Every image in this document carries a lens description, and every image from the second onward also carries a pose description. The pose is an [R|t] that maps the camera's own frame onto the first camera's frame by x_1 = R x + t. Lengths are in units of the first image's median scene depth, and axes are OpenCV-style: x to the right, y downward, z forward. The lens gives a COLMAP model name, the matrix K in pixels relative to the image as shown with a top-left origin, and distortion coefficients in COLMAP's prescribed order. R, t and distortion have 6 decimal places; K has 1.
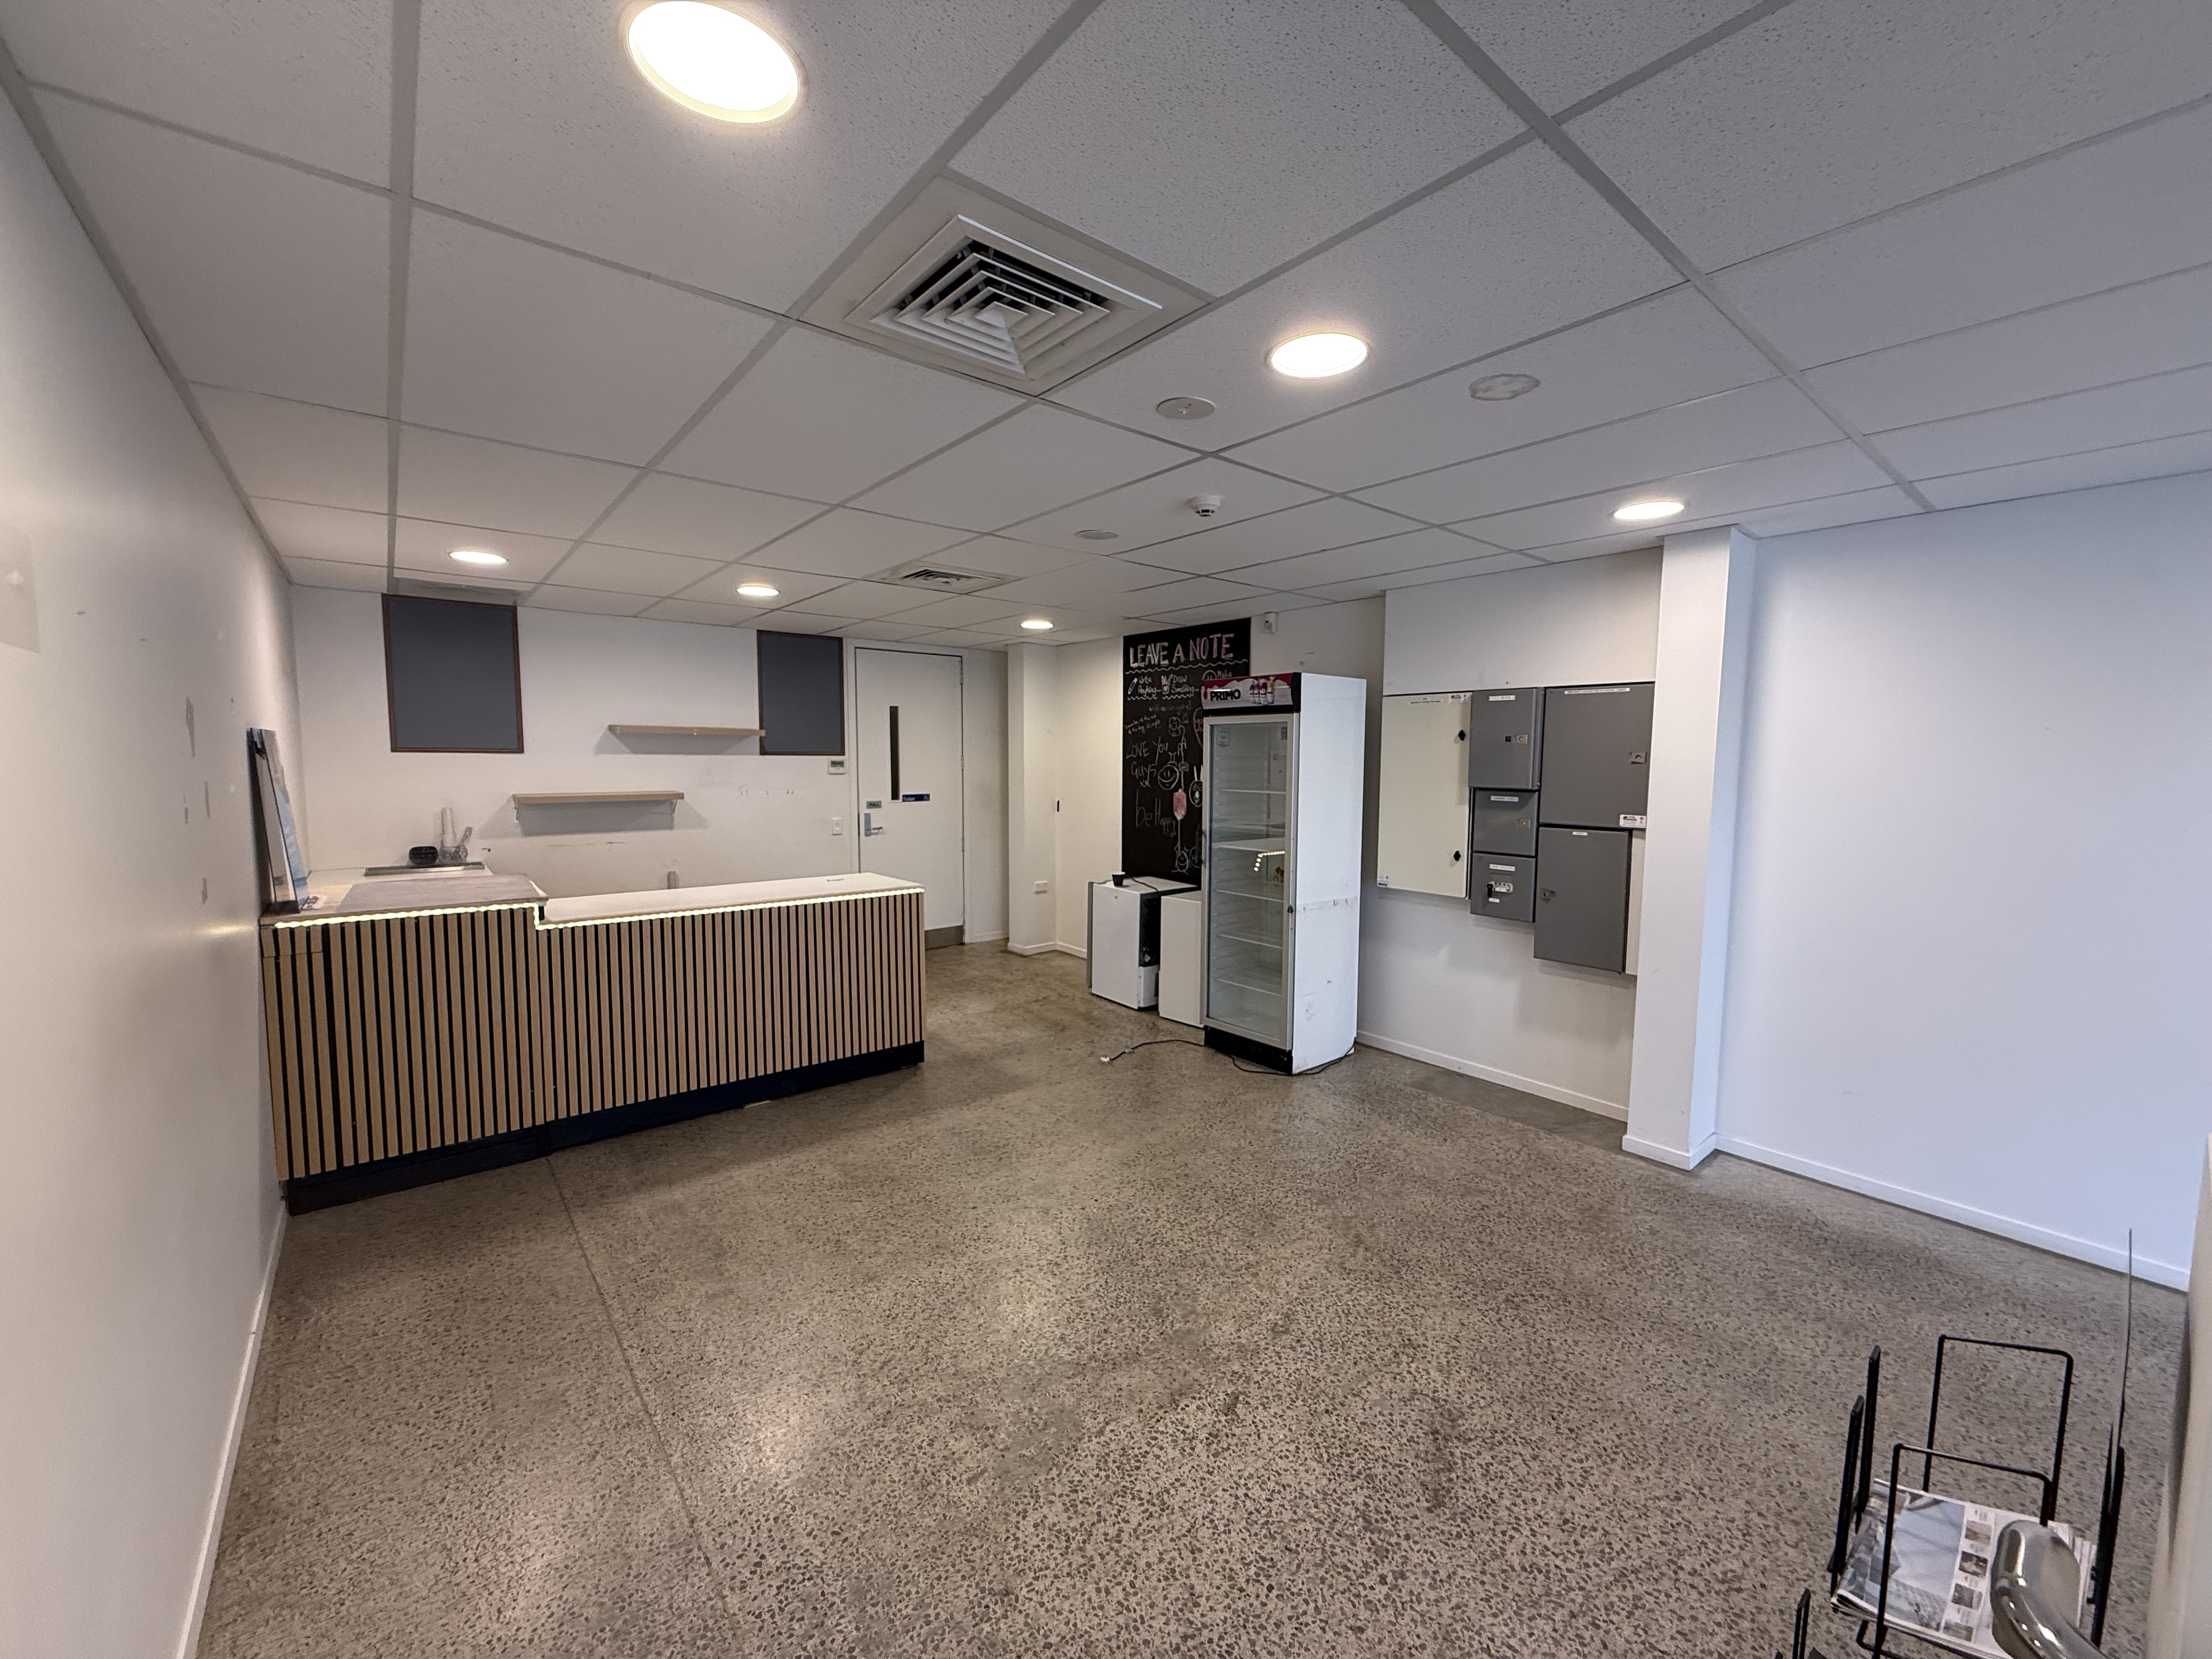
lens RADIAL K [[877.0, 0, 1095.6], [0, 877.0, 831.9], [0, 0, 1]] dist [-0.002168, 0.000097]
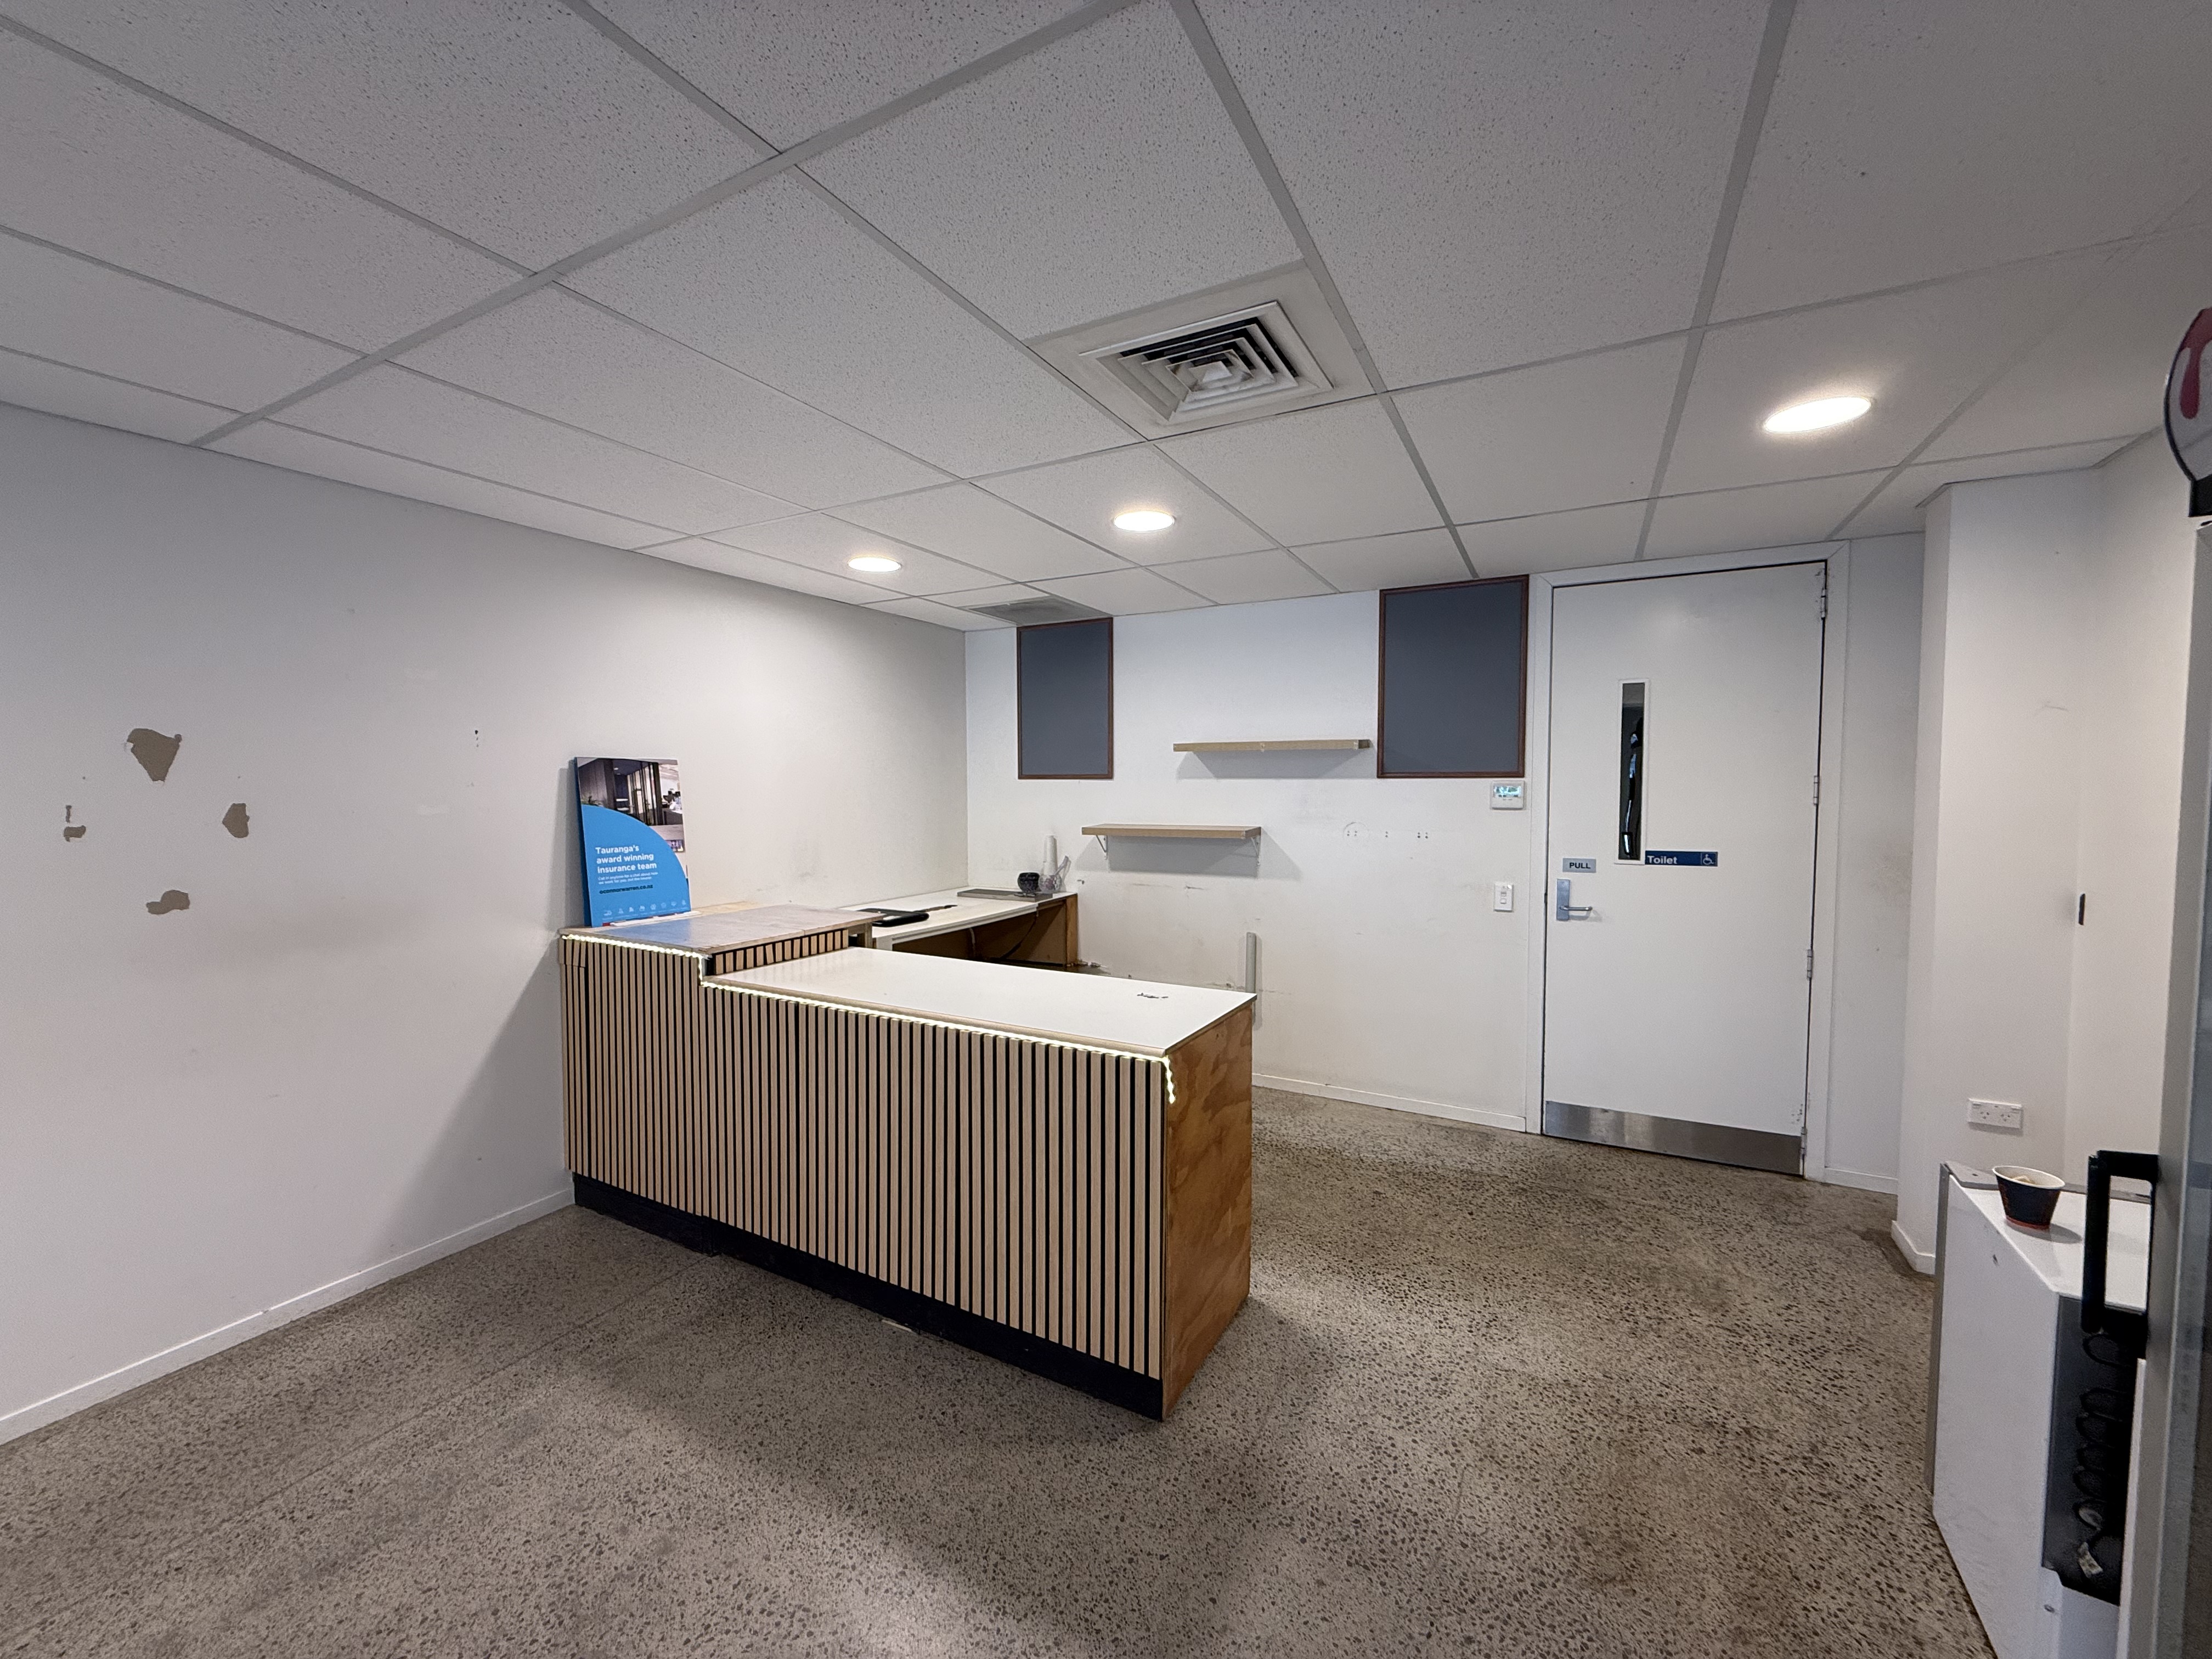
lens RADIAL K [[877.0, 0, 1096.7], [0, 877.0, 830.2], [0, 0, 1]] dist [-0.002168, 0.000097]
pose [[0.384061, 0.040029, -0.922440, 0.221696], [-0.073602, 0.997208, 0.012629, -0.060124], [0.920370, 0.063043, 0.385935, 0.806833]]
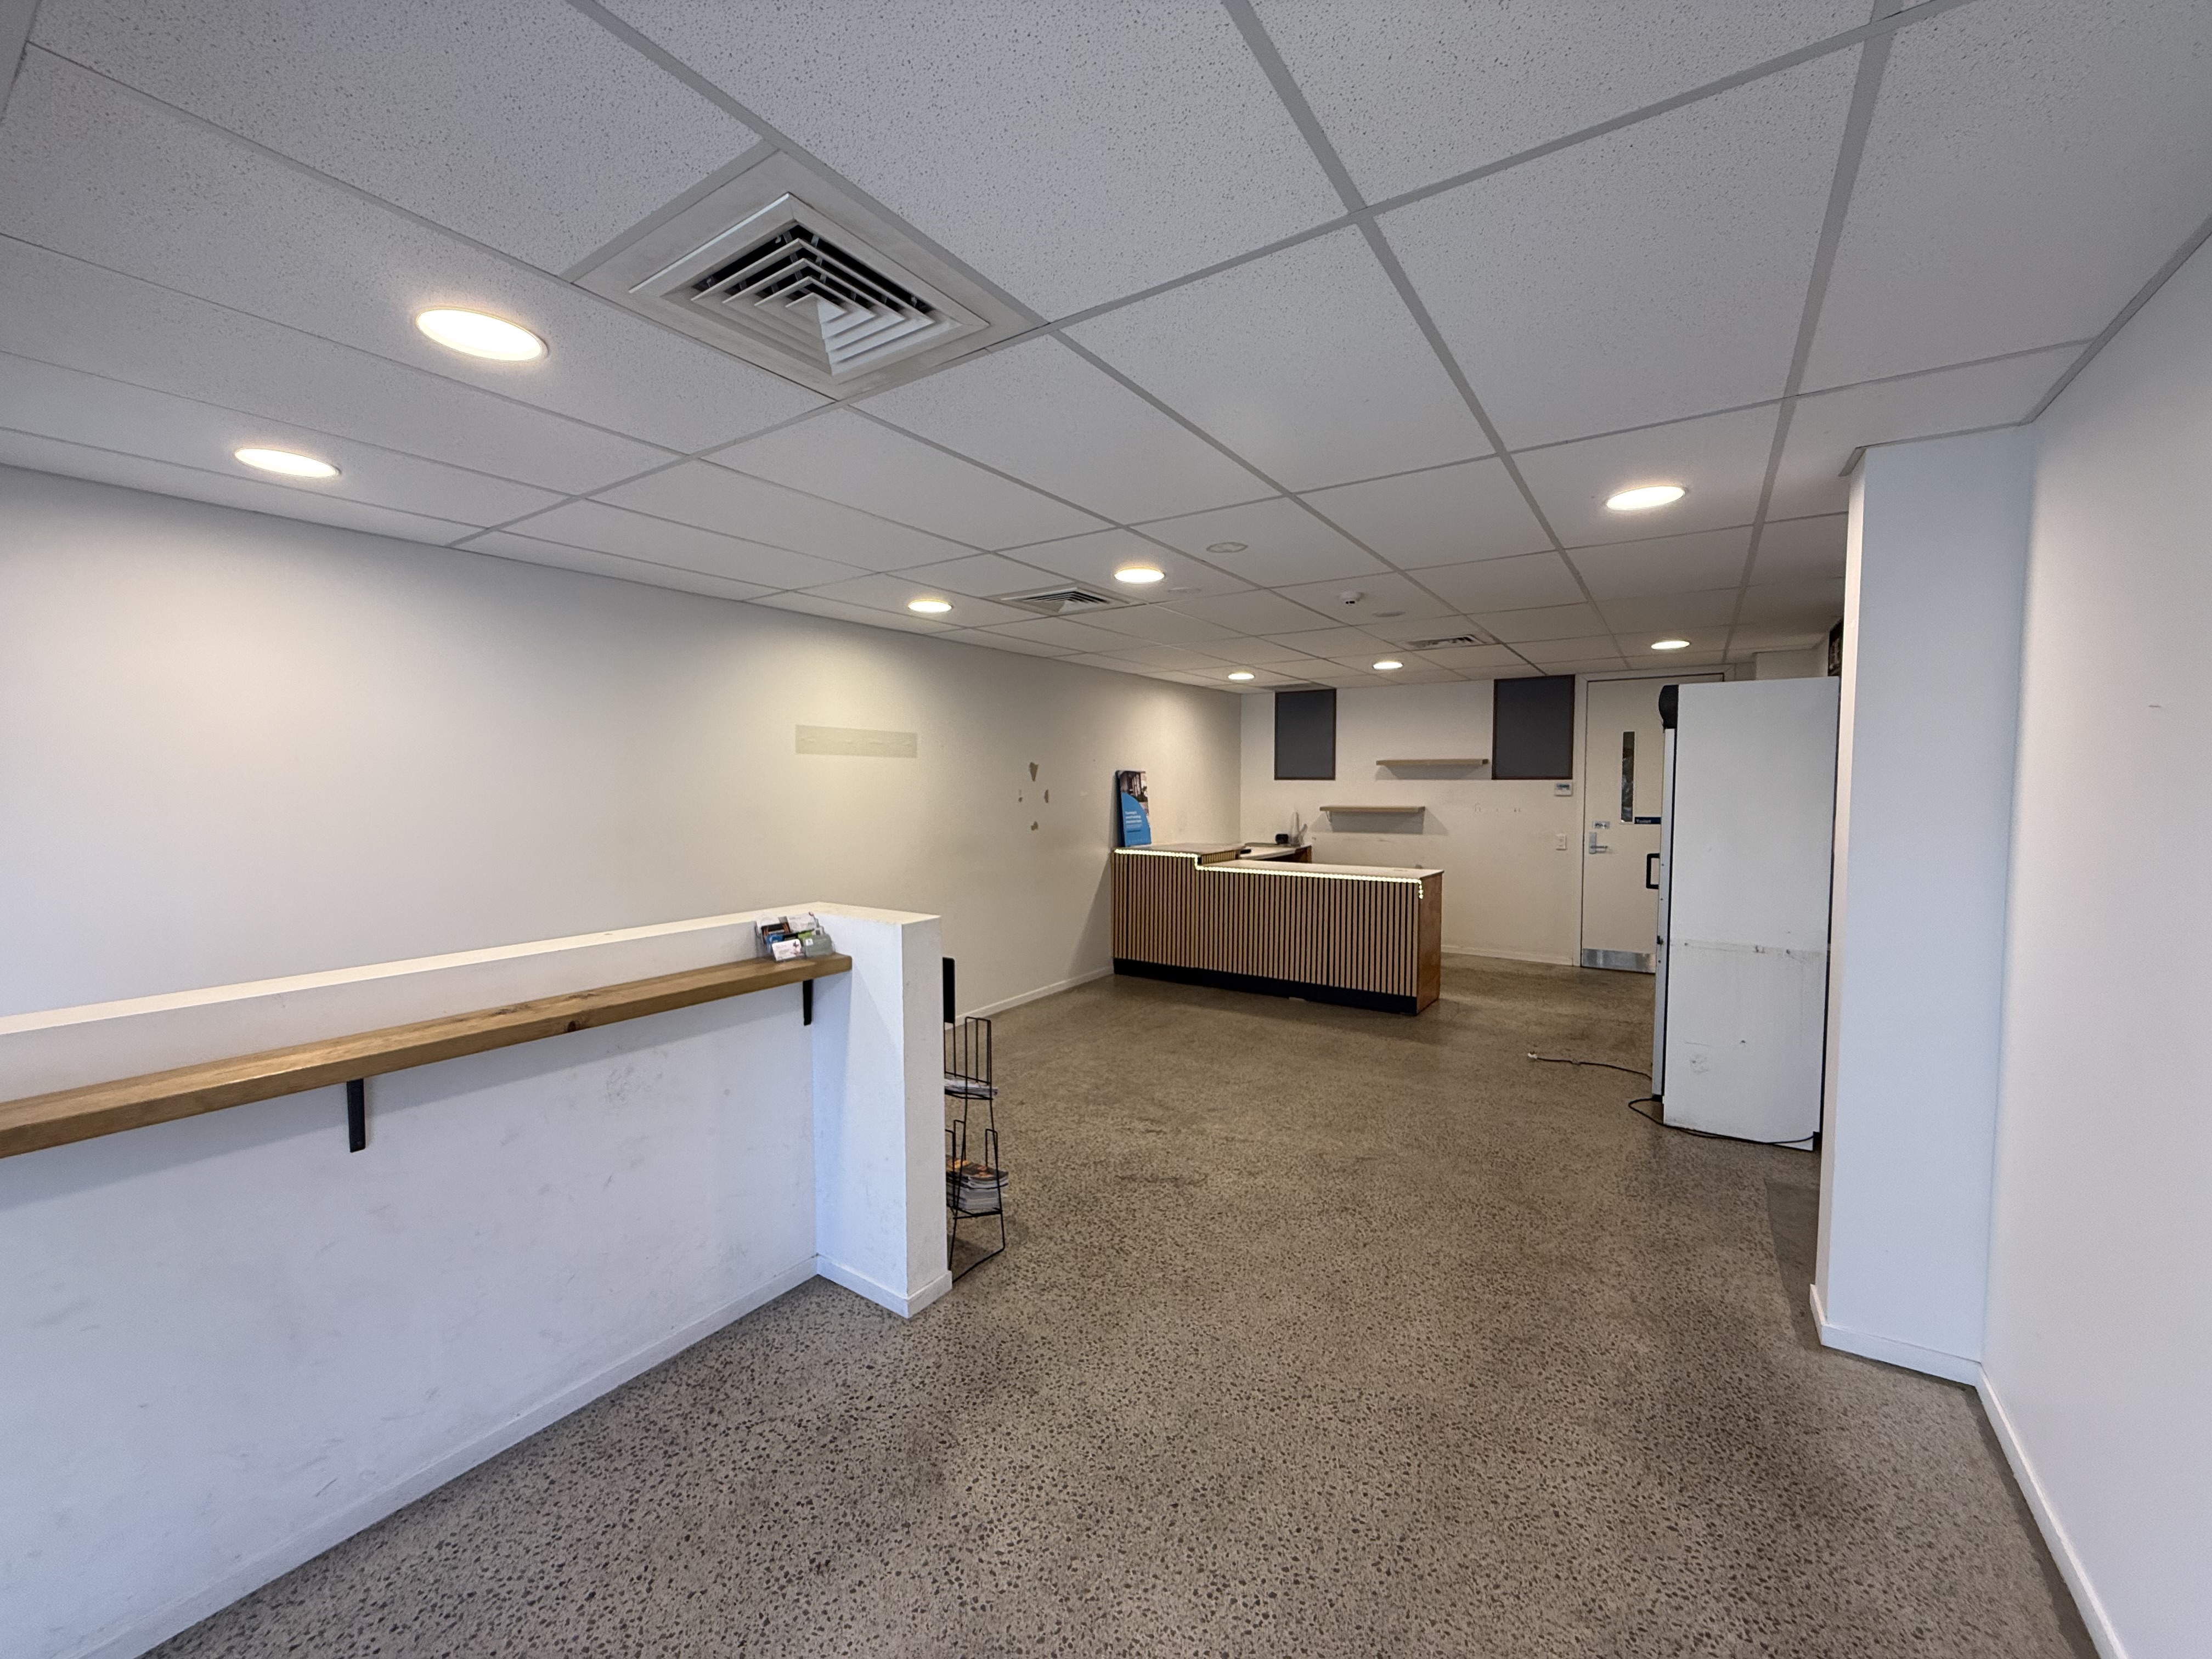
lens RADIAL K [[877.0, 0, 1096.1], [0, 877.0, 824.2], [0, 0, 1]] dist [-0.002168, 0.000097]
pose [[0.291643, 0.039109, -0.955727, 0.942242], [-0.078228, 0.996792, 0.016918, -0.003149], [0.953323, 0.069831, 0.293767, 0.155161]]
